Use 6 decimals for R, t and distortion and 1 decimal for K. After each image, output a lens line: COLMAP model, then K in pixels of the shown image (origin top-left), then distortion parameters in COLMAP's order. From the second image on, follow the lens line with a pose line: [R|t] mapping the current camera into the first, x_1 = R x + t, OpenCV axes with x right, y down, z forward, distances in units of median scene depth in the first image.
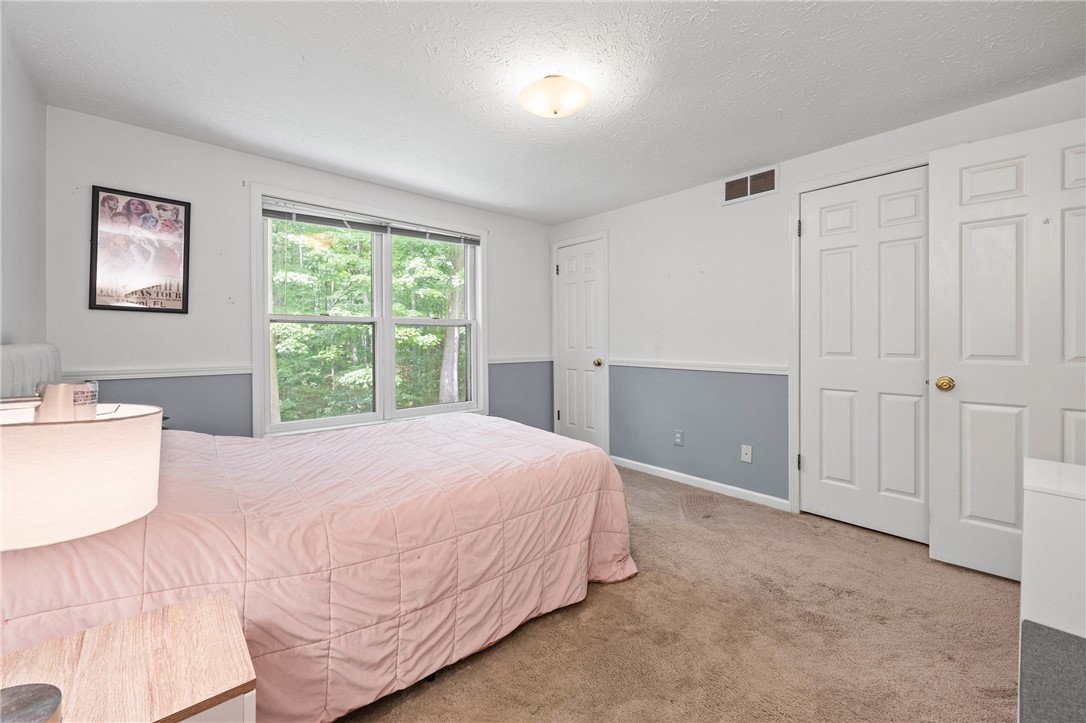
lens RADIAL K [[423.7, 0, 557.4], [0, 423.7, 340.0], [0, 0, 1]] dist [-0.012910, -0.000201]
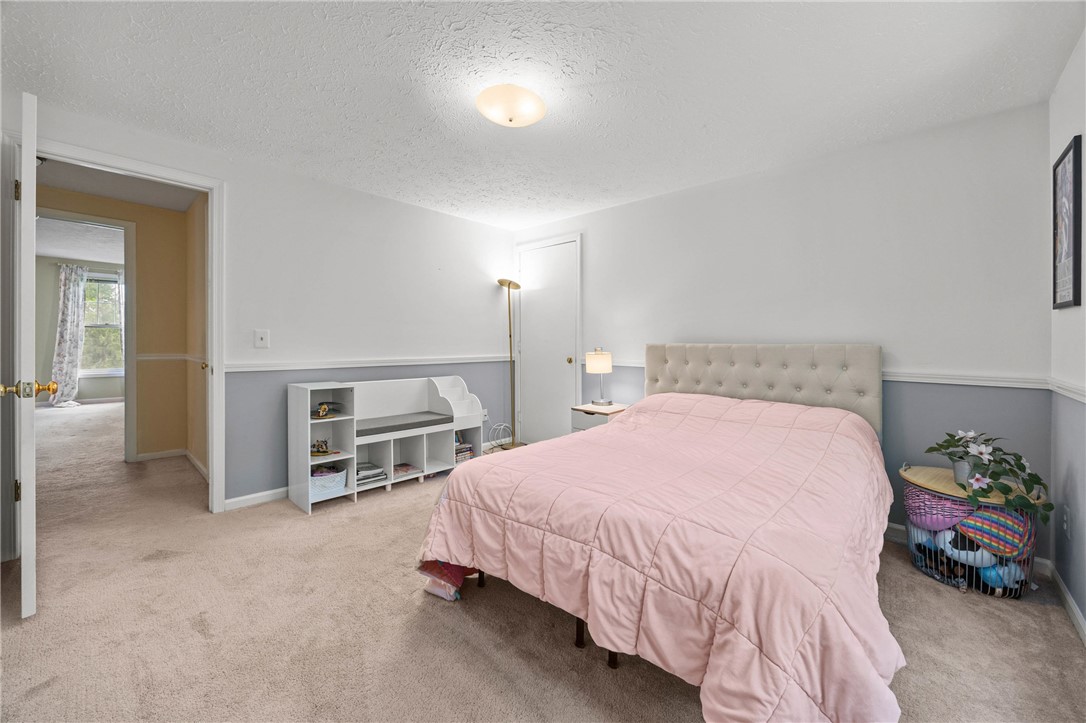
lens RADIAL K [[423.7, 0, 557.4], [0, 423.7, 340.0], [0, 0, 1]] dist [-0.012910, -0.000201]
pose [[-0.995856, 0.000106, -0.090948, 0.001974], [-0.000563, 0.999973, 0.007323, -0.014358], [0.090946, 0.007344, -0.995829, 1.734605]]
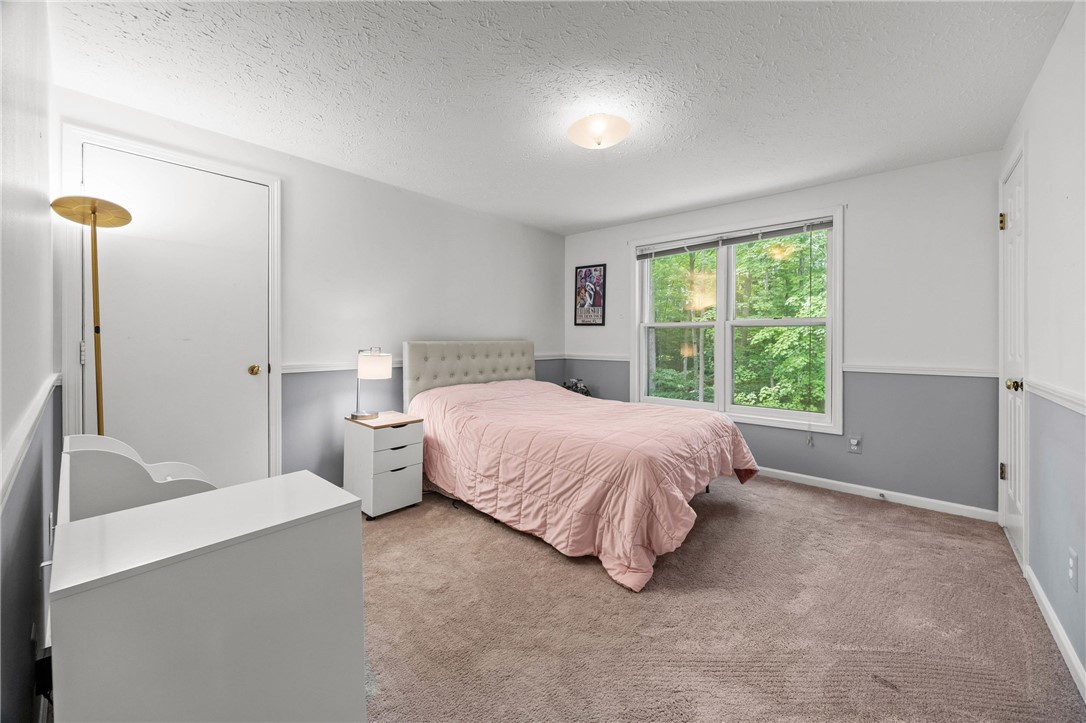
lens RADIAL K [[423.7, 0, 557.4], [0, 423.7, 340.0], [0, 0, 1]] dist [-0.012910, -0.000201]
pose [[0.113900, -0.000726, -0.993492, 0.981623], [-0.004797, 0.999988, -0.001280, 0.001811], [0.993481, 0.004912, 0.113895, 0.650925]]
